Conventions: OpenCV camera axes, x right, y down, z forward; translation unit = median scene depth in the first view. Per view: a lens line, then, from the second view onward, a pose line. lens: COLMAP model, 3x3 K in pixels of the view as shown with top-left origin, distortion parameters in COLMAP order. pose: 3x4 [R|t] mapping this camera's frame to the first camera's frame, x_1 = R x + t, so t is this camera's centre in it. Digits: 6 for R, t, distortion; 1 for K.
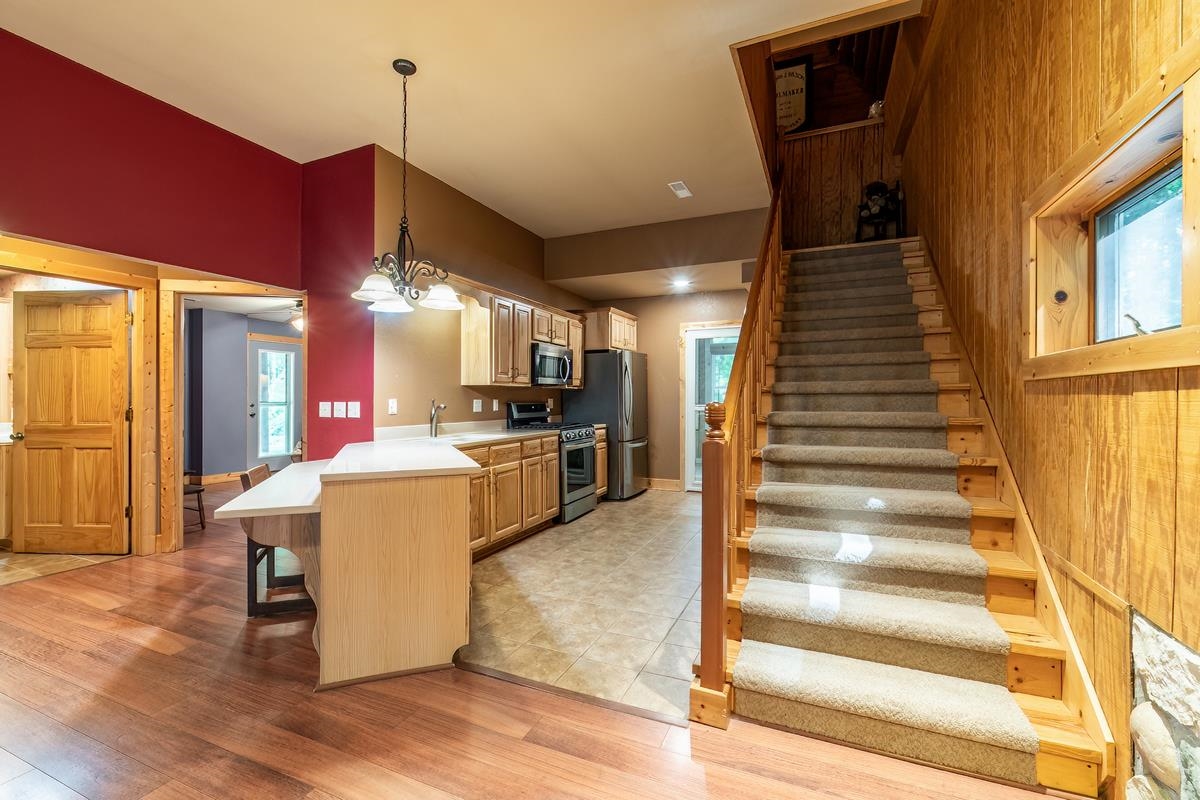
lens RADIAL K [[530.7, 0, 594.9], [0, 530.7, 397.7], [0, 0, 1]] dist [-0.004237, 0.001736]
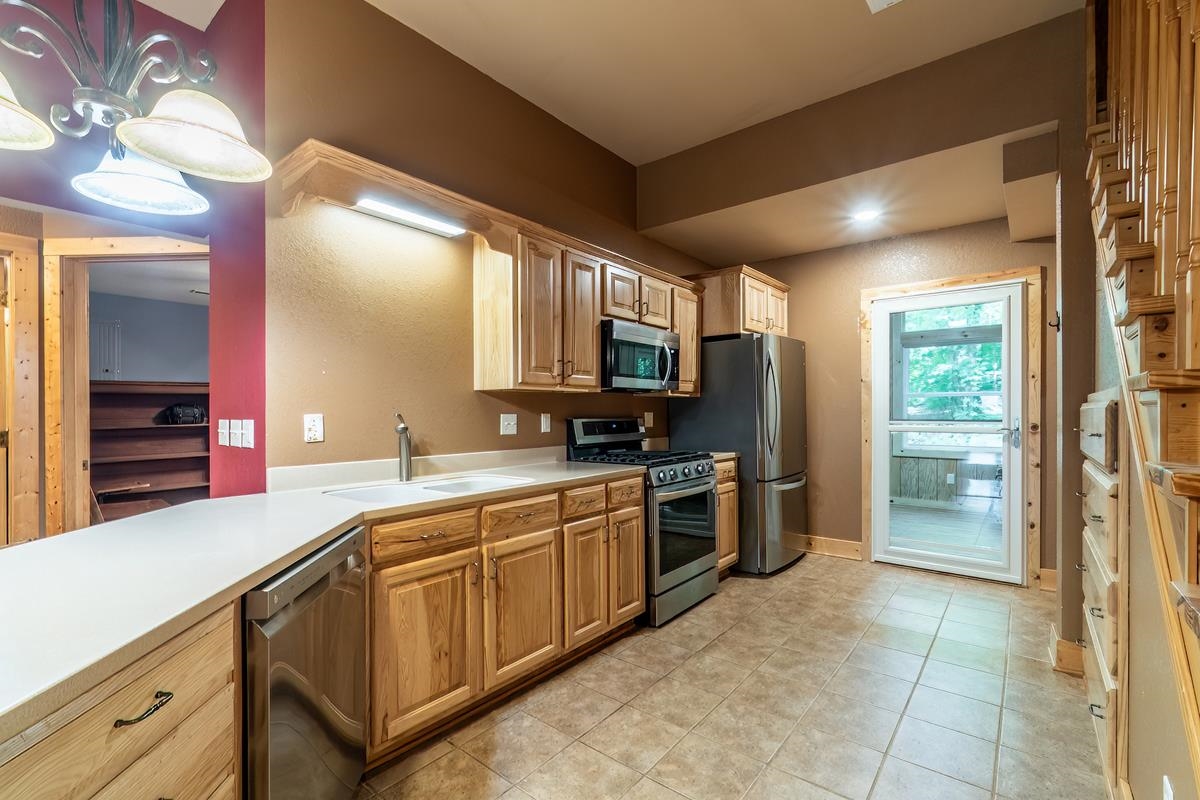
lens RADIAL K [[530.7, 0, 603.0], [0, 530.7, 413.1], [0, 0, 1]] dist [-0.004237, 0.001736]
pose [[0.965361, -0.003392, -0.260897, 0.040826], [0.004164, 0.999988, 0.002406, 0.001030], [0.260886, -0.003409, 0.965364, 0.436529]]
